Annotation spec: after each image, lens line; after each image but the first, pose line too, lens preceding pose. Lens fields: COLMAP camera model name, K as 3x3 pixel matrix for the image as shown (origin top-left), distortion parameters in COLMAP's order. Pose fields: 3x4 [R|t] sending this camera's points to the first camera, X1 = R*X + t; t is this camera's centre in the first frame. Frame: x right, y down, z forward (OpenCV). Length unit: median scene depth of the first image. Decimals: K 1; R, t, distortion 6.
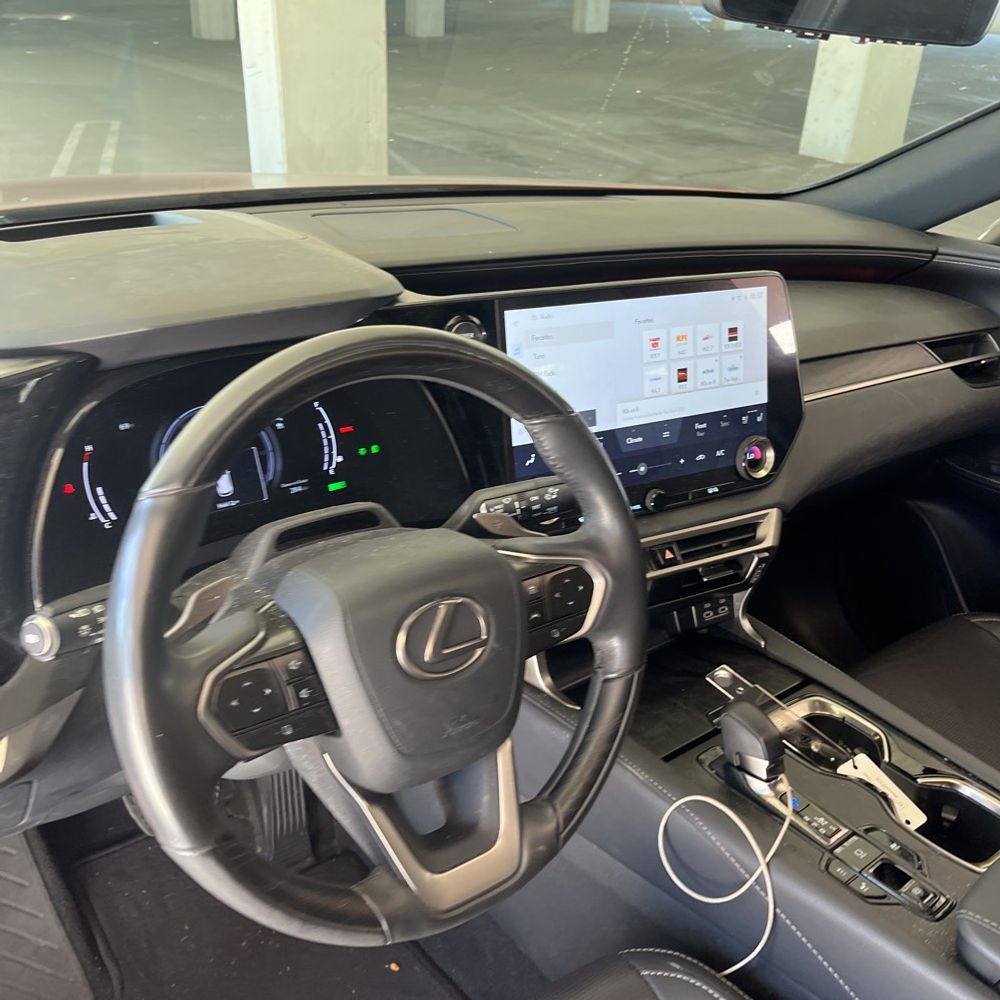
lens RADIAL K [[1012.8, 0, 500.0], [0, 1012.8, 500.0], [0, 0, 1]] dist [0.068286, -0.095874]
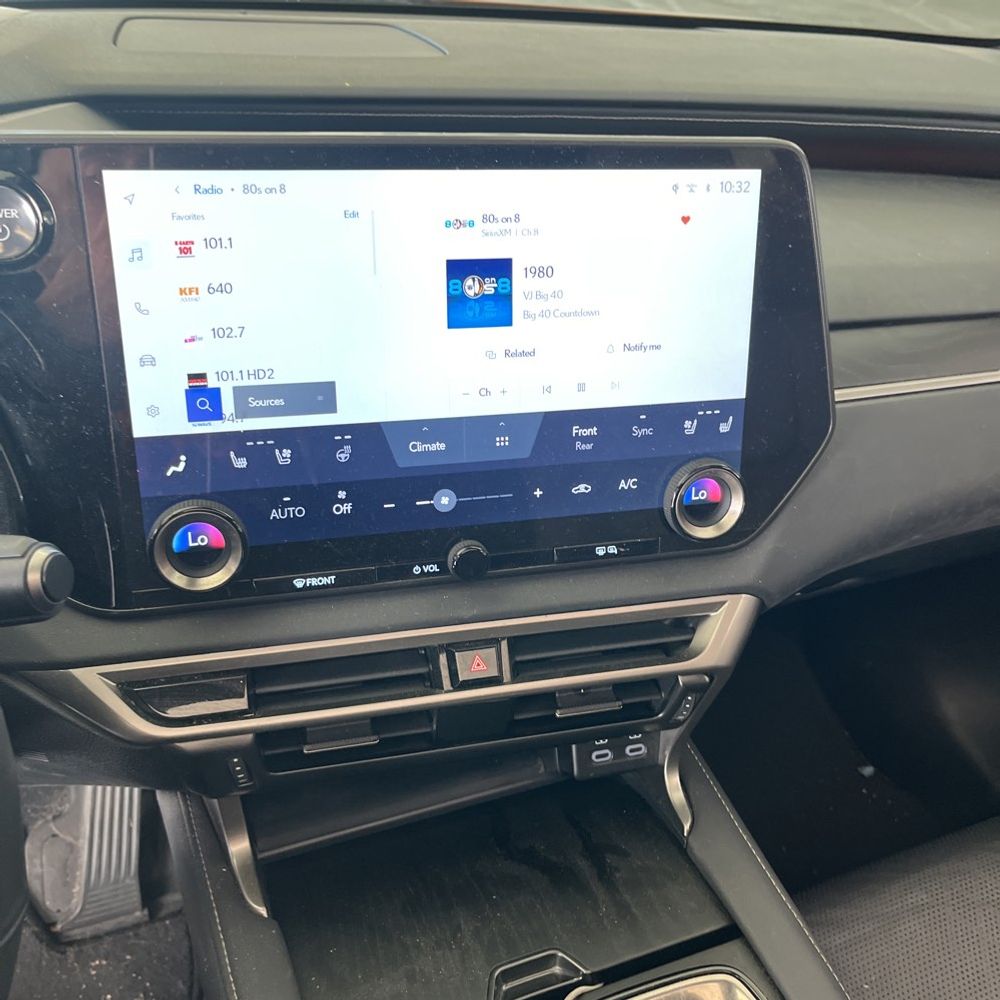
lens RADIAL K [[1029.7, 0, 496.1], [0, 1029.7, 485.3], [0, 0, 1]] dist [0.096176, -0.185548]
pose [[0.957071, 0.141630, -0.252896, 0.286936], [-0.120701, 0.987986, 0.096516, -0.089403], [0.263527, -0.061847, 0.962667, 0.461096]]
